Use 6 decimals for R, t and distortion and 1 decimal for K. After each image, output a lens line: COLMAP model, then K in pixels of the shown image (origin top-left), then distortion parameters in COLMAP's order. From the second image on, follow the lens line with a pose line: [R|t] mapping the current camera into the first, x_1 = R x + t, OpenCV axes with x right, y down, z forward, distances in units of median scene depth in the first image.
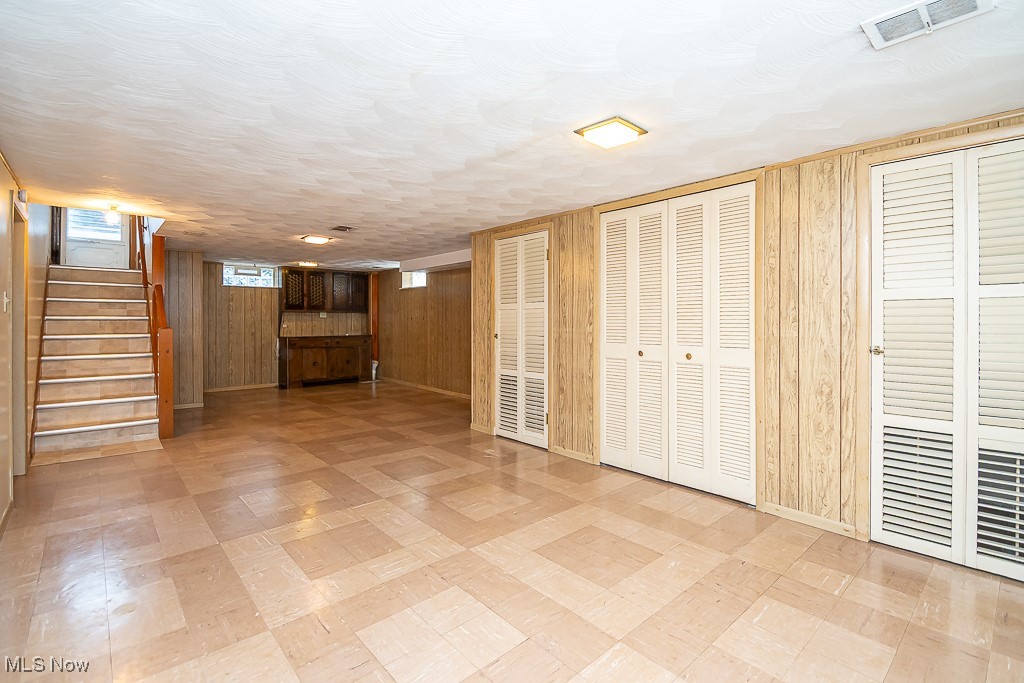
lens RADIAL K [[468.7, 0, 507.5], [0, 468.7, 335.6], [0, 0, 1]] dist [-0.015574, -0.001201]
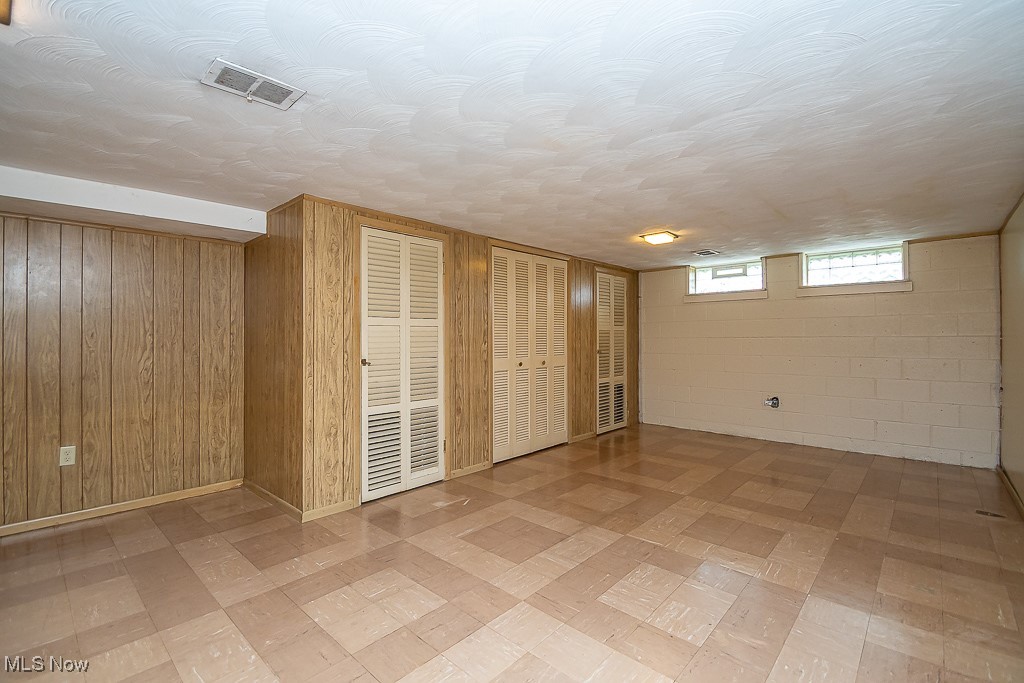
lens RADIAL K [[468.7, 0, 507.1], [0, 468.7, 340.4], [0, 0, 1]] dist [-0.015574, -0.001201]
pose [[-0.105152, -0.001325, 0.994455, -0.864491], [0.039353, 0.999210, 0.005492, -0.031223], [-0.993677, 0.039712, -0.105017, 0.993551]]
